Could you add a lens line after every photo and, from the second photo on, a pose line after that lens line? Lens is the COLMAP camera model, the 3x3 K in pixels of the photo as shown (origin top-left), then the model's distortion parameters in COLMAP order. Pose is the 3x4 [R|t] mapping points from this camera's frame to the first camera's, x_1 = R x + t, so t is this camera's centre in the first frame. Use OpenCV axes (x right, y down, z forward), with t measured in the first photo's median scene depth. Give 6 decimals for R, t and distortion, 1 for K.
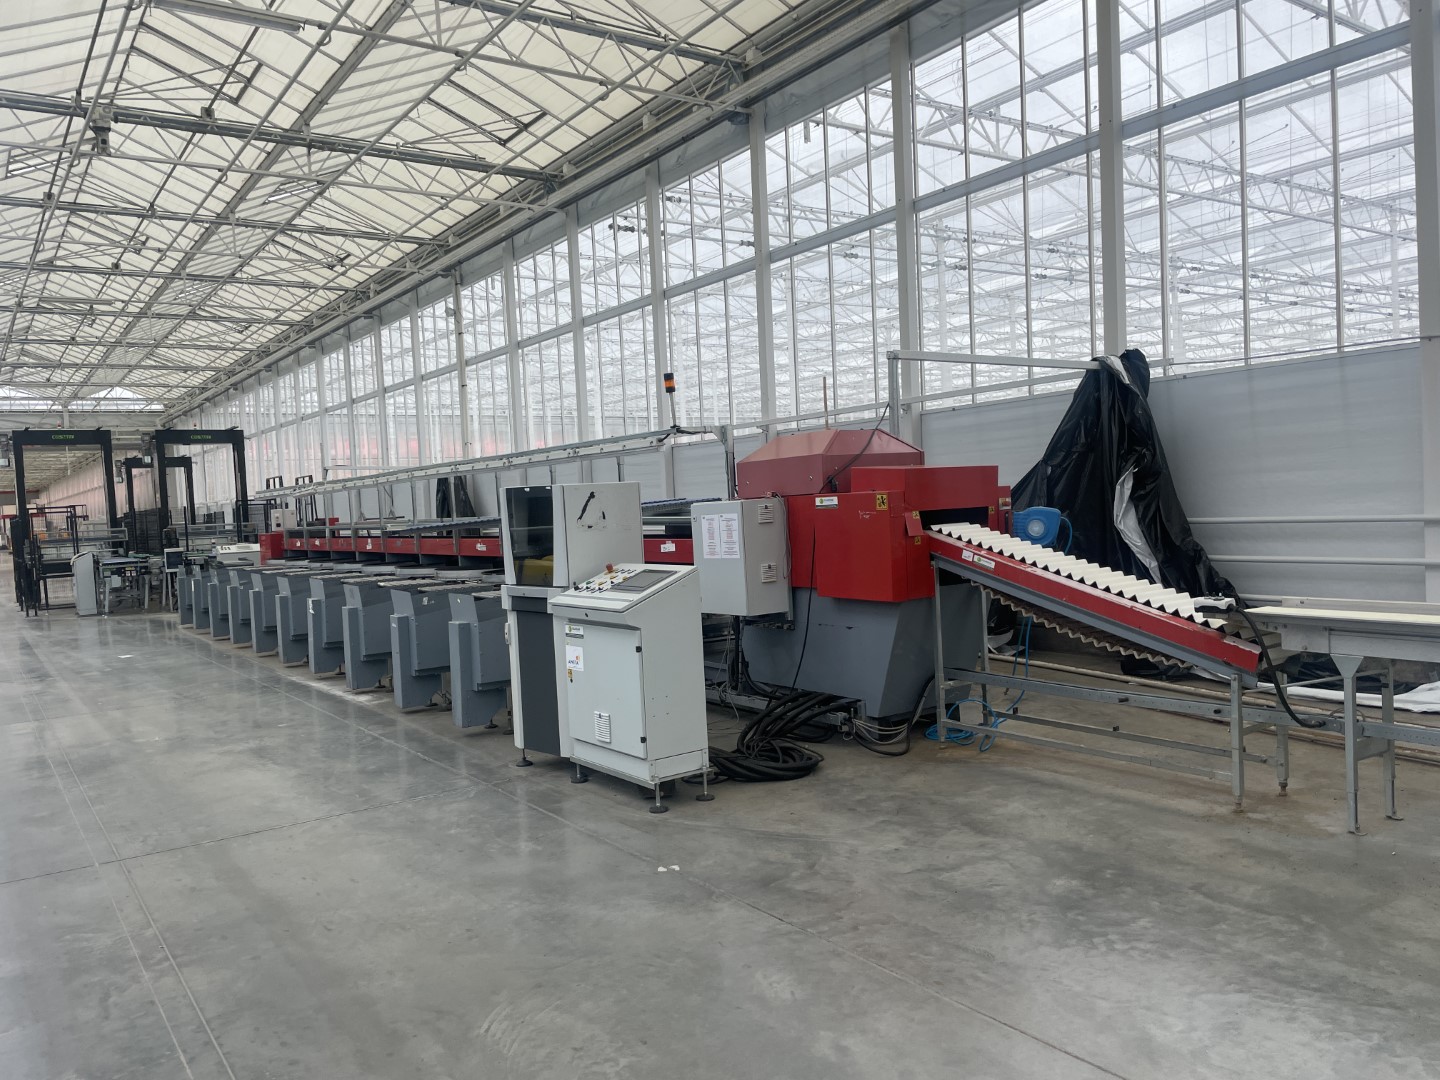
lens RADIAL K [[1110.9, 0, 721.4], [0, 1110.9, 541.7], [0, 0, 1]] dist [0.072035, -0.093194]
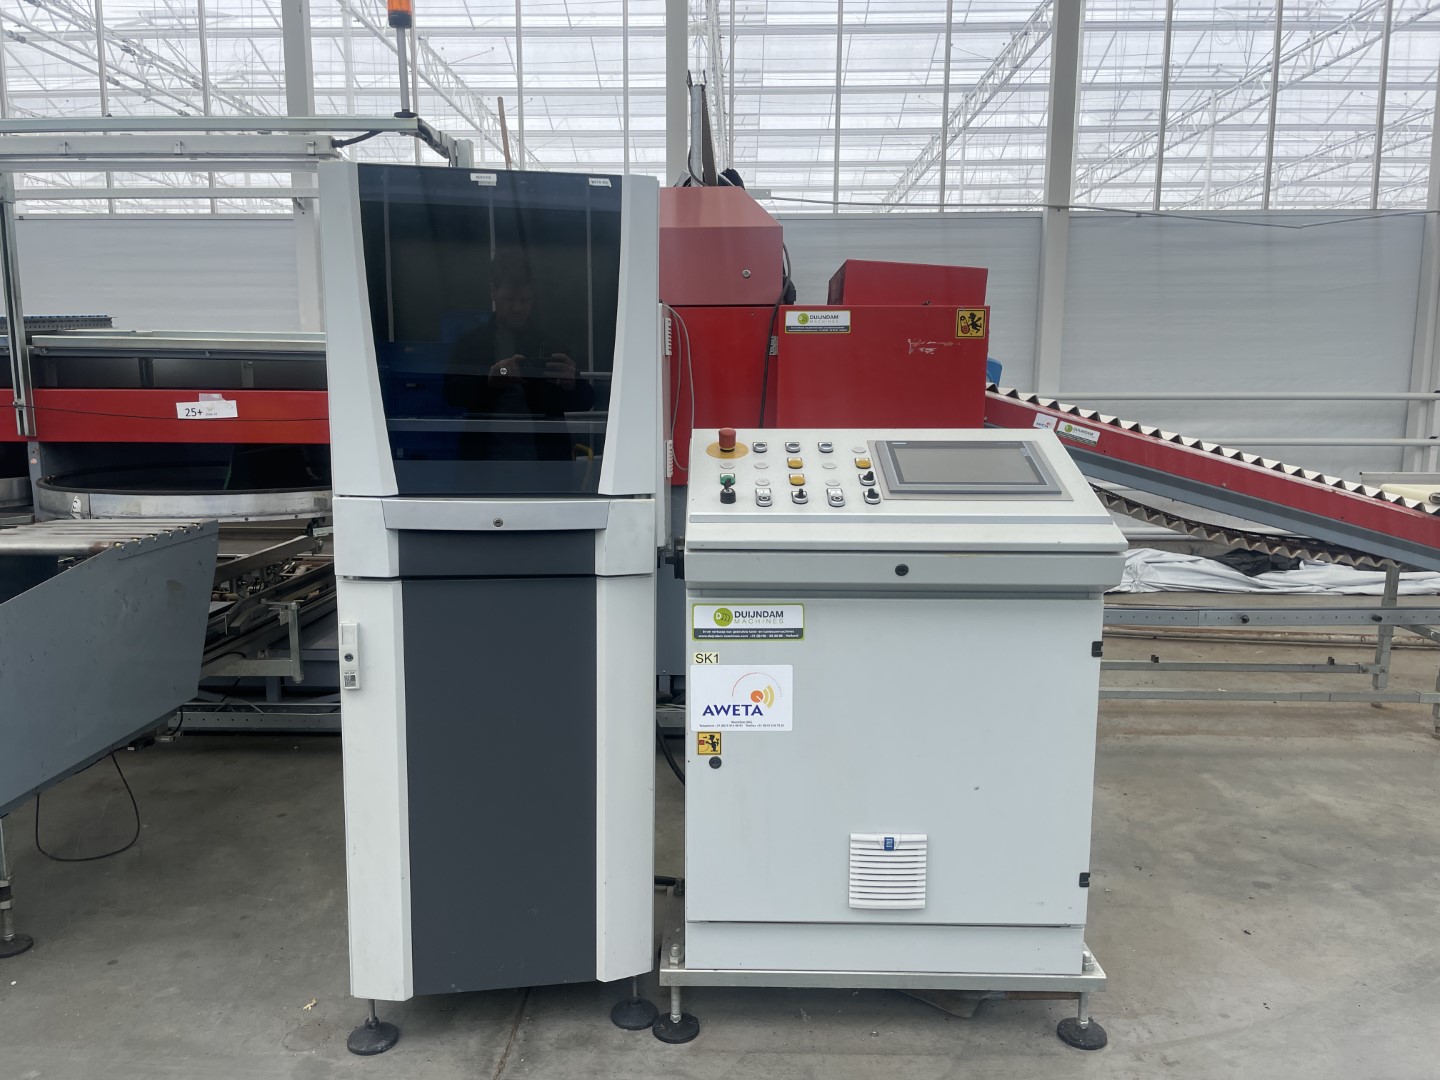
lens RADIAL K [[1110.9, 0, 715.3], [0, 1110.9, 536.3], [0, 0, 1]] dist [0.072035, -0.093194]
pose [[0.584291, -0.064922, 0.808943, -0.338039], [-0.005461, 0.996458, 0.083915, 0.020867], [-0.811526, -0.053449, 0.581867, 0.660562]]
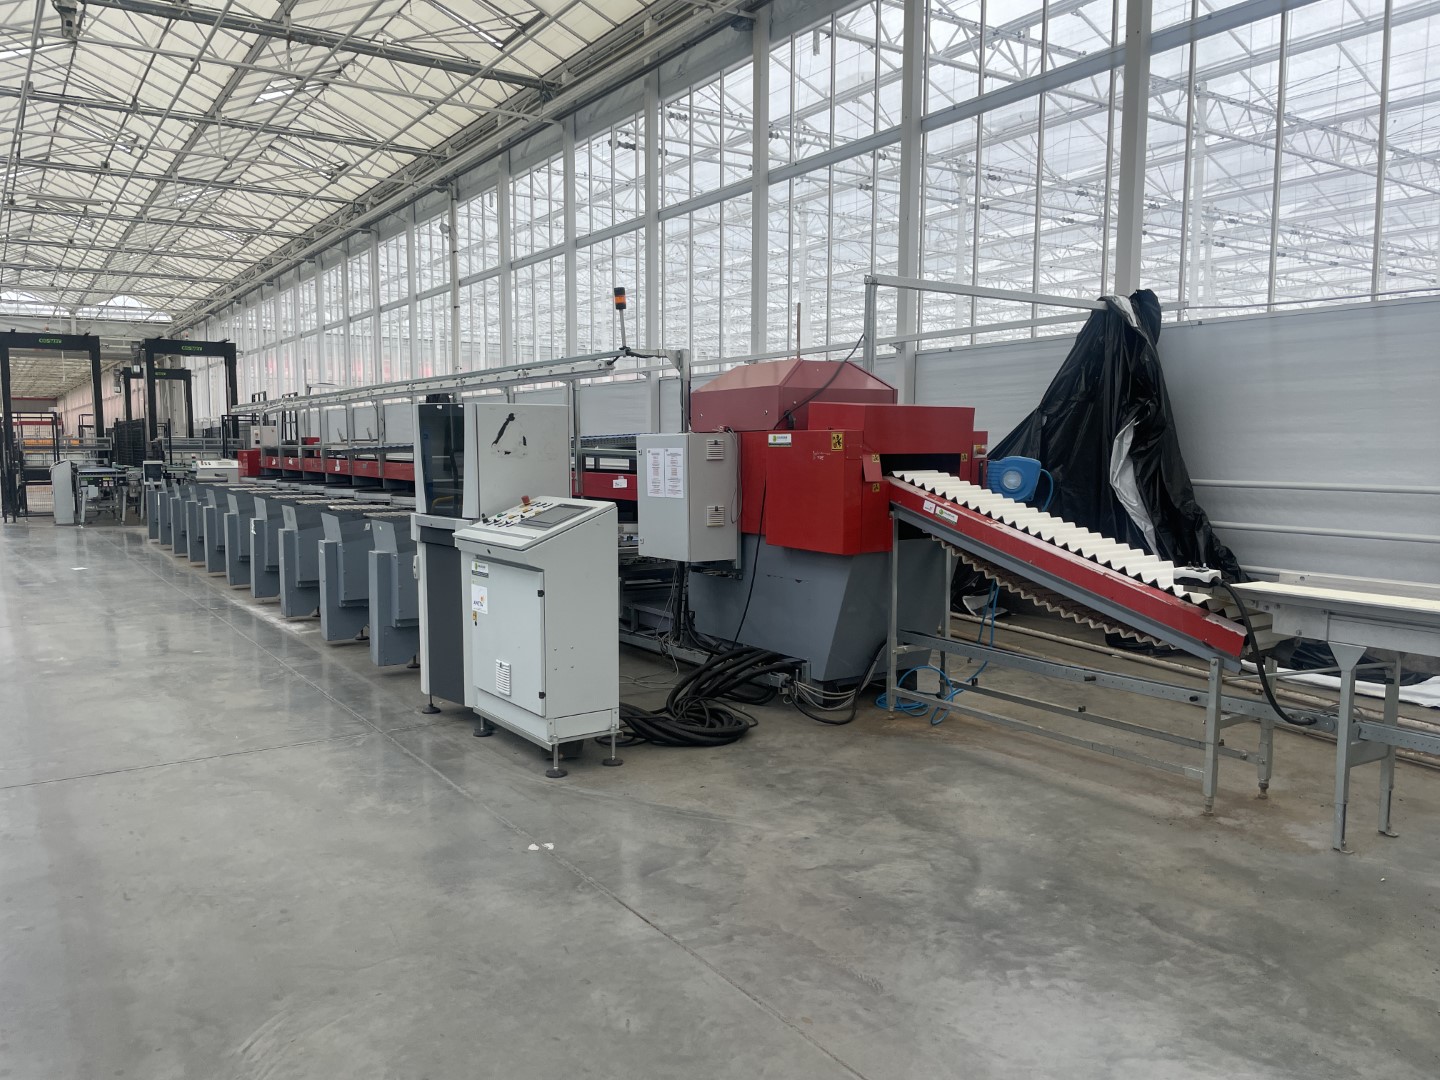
lens RADIAL K [[1110.9, 0, 715.9], [0, 1110.9, 545.7], [0, 0, 1]] dist [0.072035, -0.093194]
pose [[0.998502, 0.051900, -0.017327, 0.057774], [-0.050879, 0.997192, 0.054953, 0.002792], [0.020130, -0.053989, 0.998339, 0.093166]]
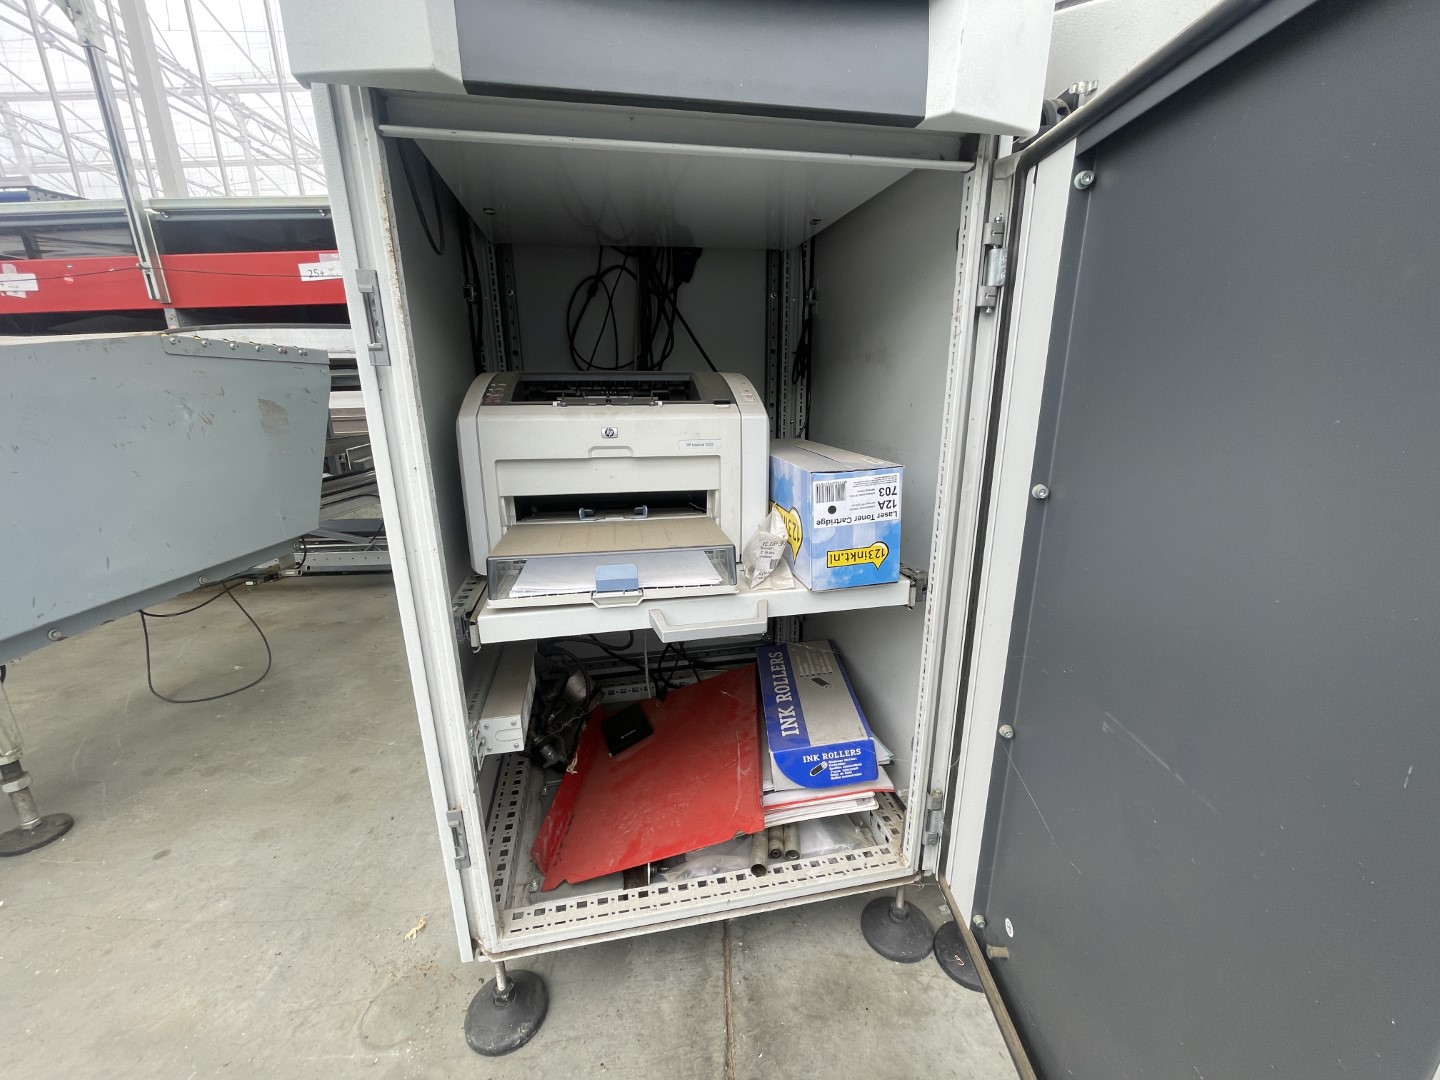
lens RADIAL K [[581.7, 0, 716.6], [0, 581.7, 539.6], [0, 0, 1]] dist [-0.002055, 0.000318]
pose [[0.556623, -0.176195, 0.811866, -0.205033], [0.027304, 0.980603, 0.194095, 0.084521], [-0.830316, -0.085870, 0.550637, 0.823787]]
